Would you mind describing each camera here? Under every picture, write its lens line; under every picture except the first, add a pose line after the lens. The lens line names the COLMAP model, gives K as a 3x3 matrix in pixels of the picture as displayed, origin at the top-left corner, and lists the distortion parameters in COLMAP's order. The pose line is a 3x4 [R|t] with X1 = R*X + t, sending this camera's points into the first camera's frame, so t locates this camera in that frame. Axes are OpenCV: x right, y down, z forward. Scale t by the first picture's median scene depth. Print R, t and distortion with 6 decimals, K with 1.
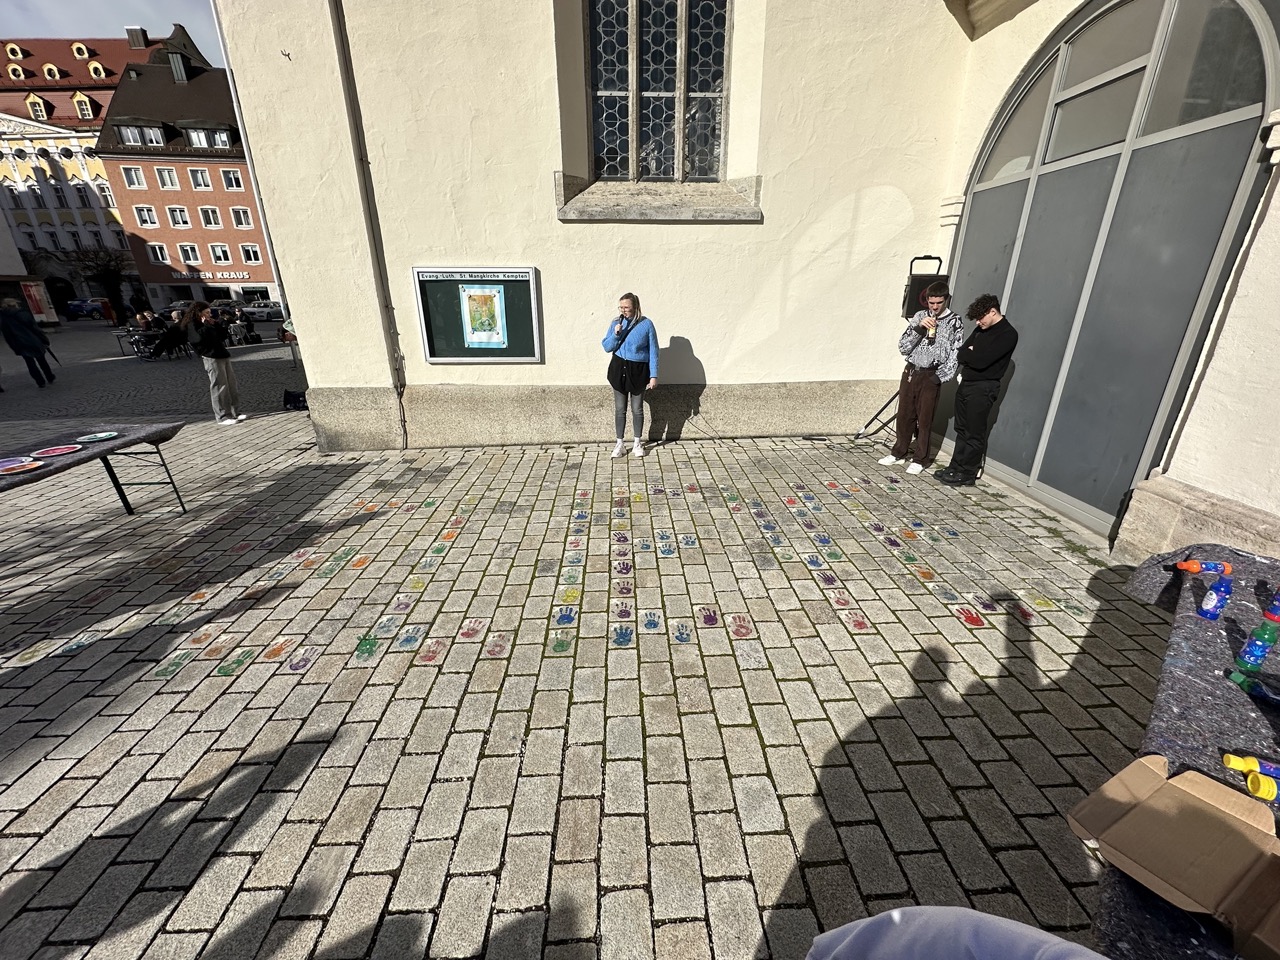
lens RADIAL K [[513.6, 0, 642.2], [0, 513.6, 475.1], [0, 0, 1]] dist [0.010139, 0.000189]
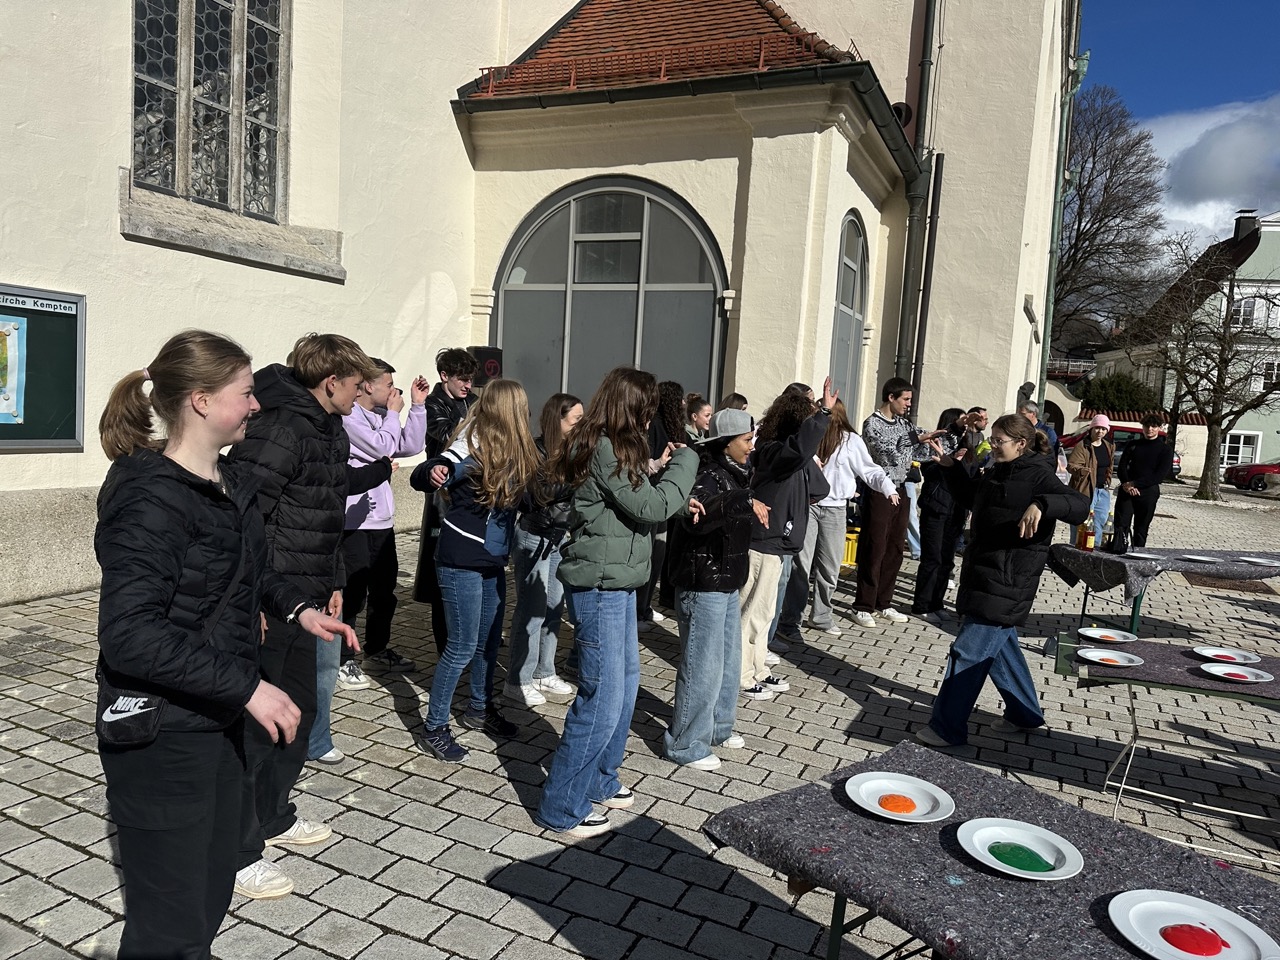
lens RADIAL K [[922.3, 0, 638.4], [0, 922.3, 479.5], [0, 0, 1]] dist [0.045535, -0.044274]
pose [[0.456046, -0.040635, 0.889028, -0.928812], [0.247354, 0.965384, -0.082761, 0.064149], [-0.854891, 0.257647, 0.450311, -0.009242]]
